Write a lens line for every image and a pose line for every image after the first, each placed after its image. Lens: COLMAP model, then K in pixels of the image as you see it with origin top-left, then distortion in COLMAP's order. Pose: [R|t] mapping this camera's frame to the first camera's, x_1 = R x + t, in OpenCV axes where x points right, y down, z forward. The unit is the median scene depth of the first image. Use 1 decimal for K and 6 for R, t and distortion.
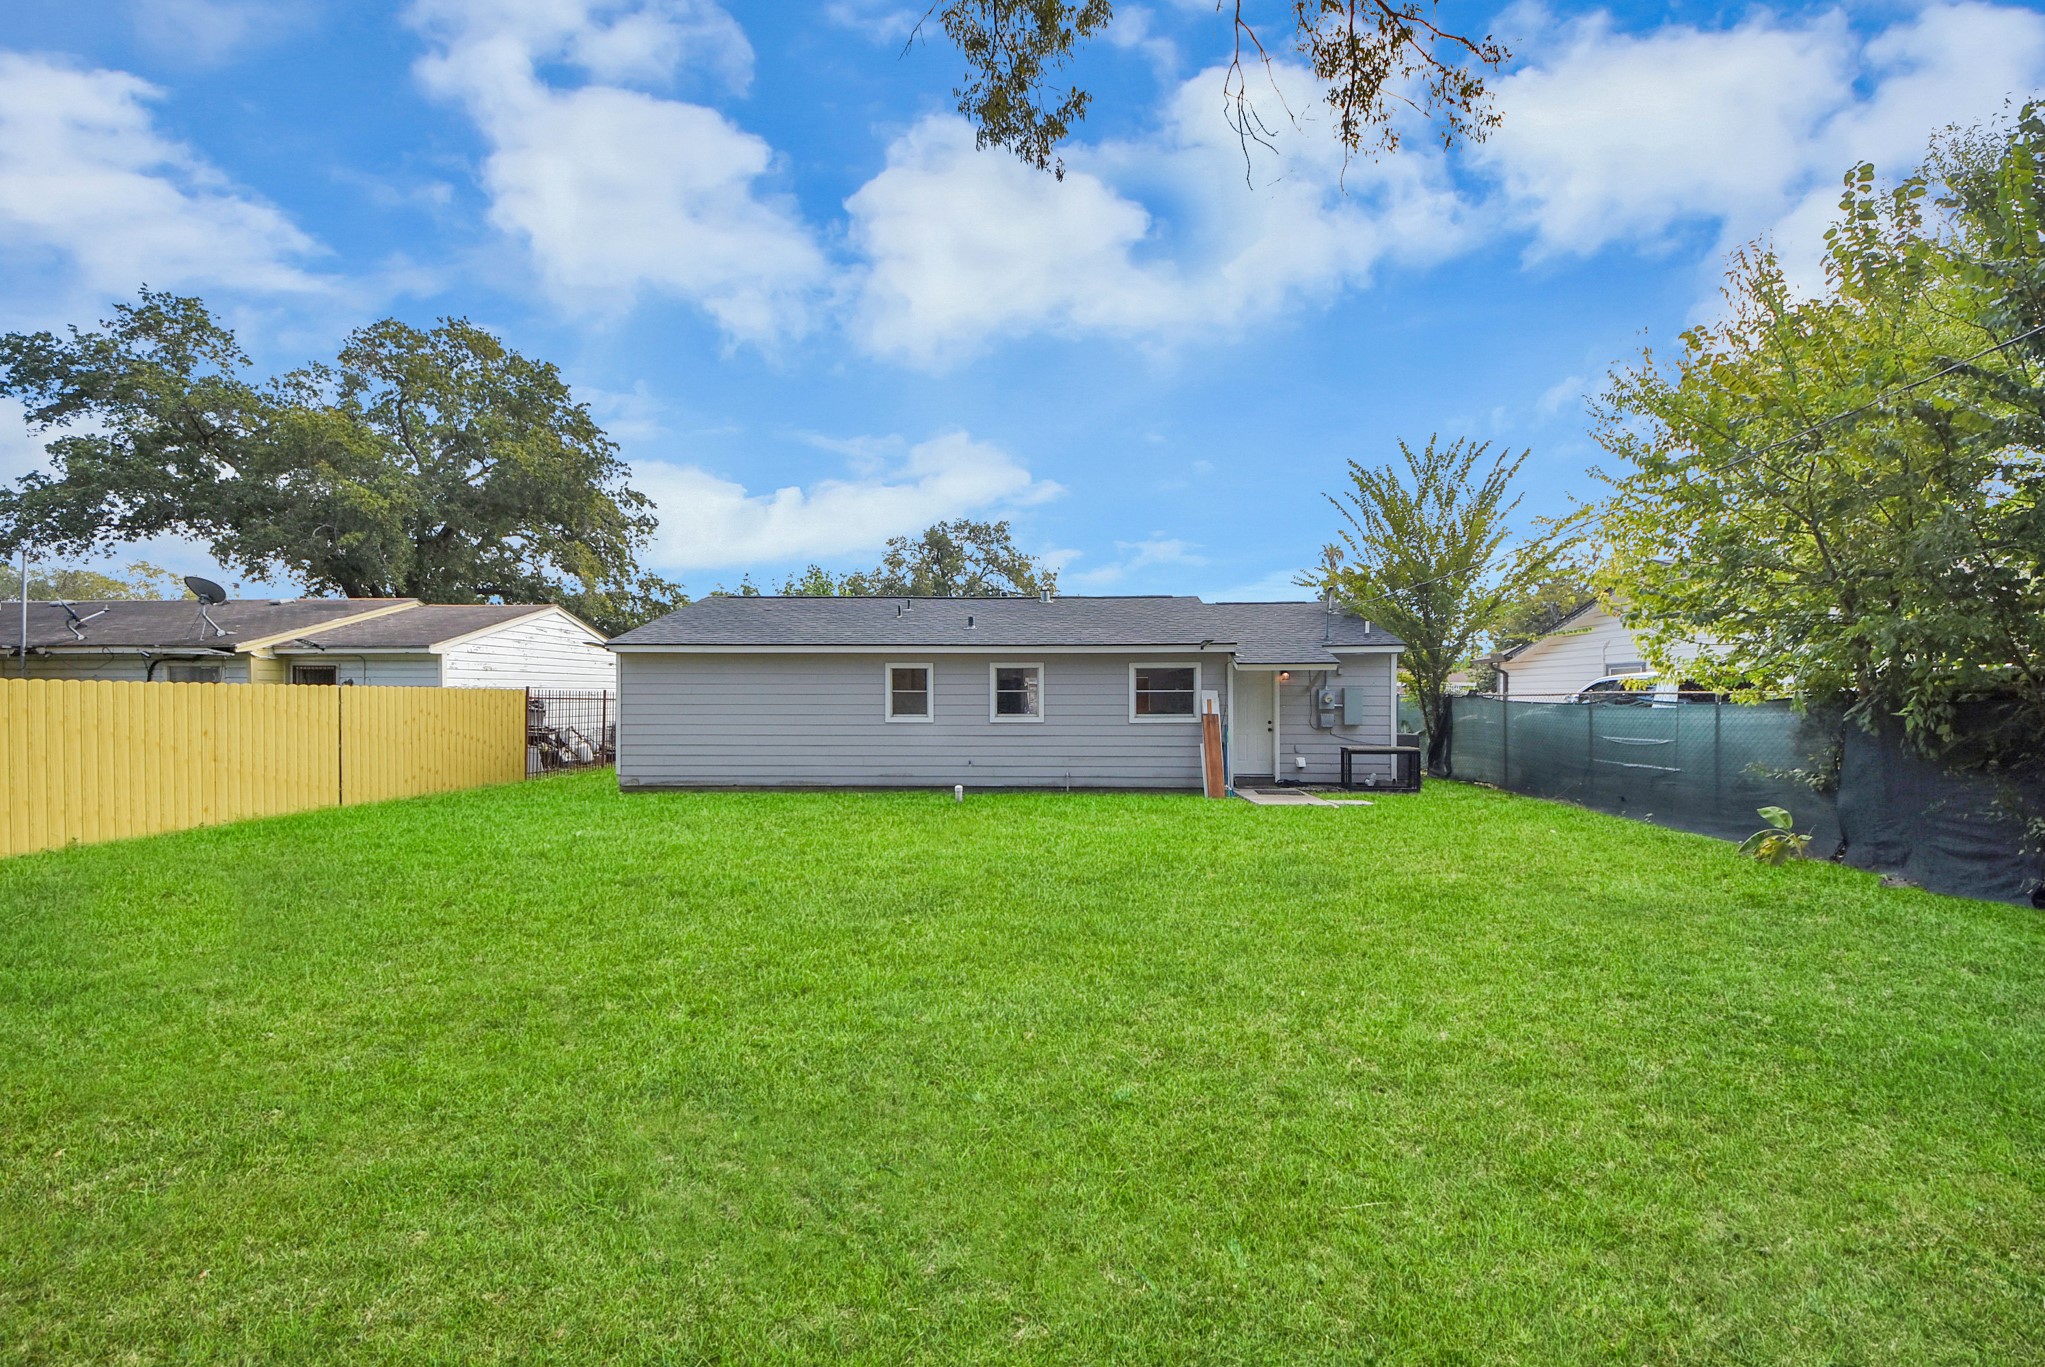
lens RADIAL K [[720.1, 0, 1028.5], [0, 720.1, 693.4], [0, 0, 1]] dist [0.014721, -0.015463]
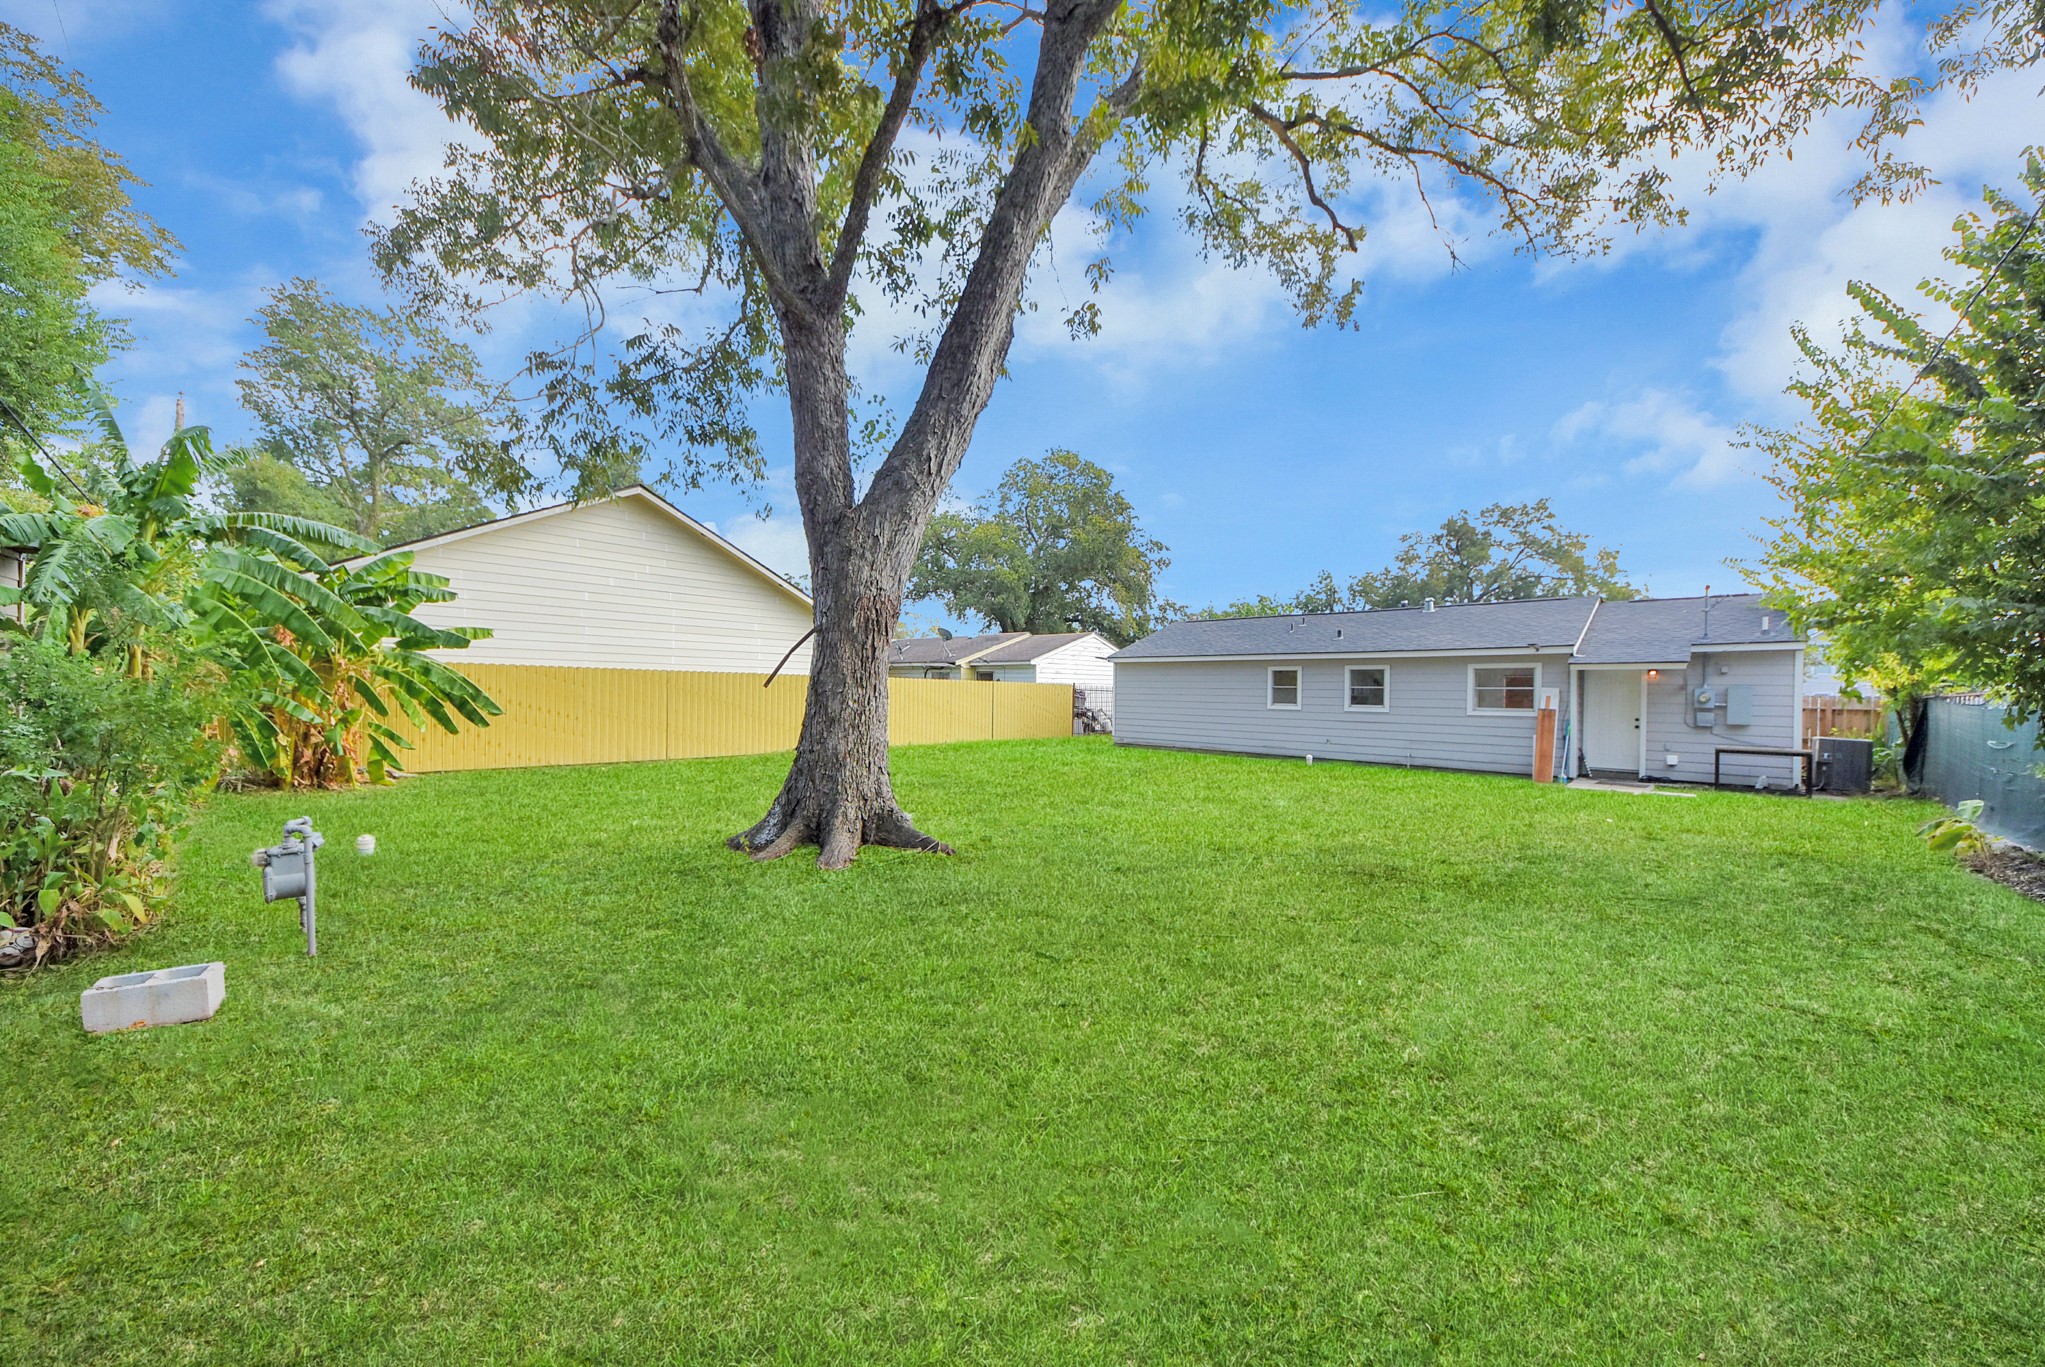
lens RADIAL K [[714.4, 0, 1028.2], [0, 714.4, 662.2], [0, 0, 1]] dist [0.018670, -0.023143]
pose [[0.744726, -0.016764, -0.667159, 0.339917], [-0.009588, 0.999313, -0.035813, 0.002851], [0.667301, 0.033068, 0.744054, -0.315778]]
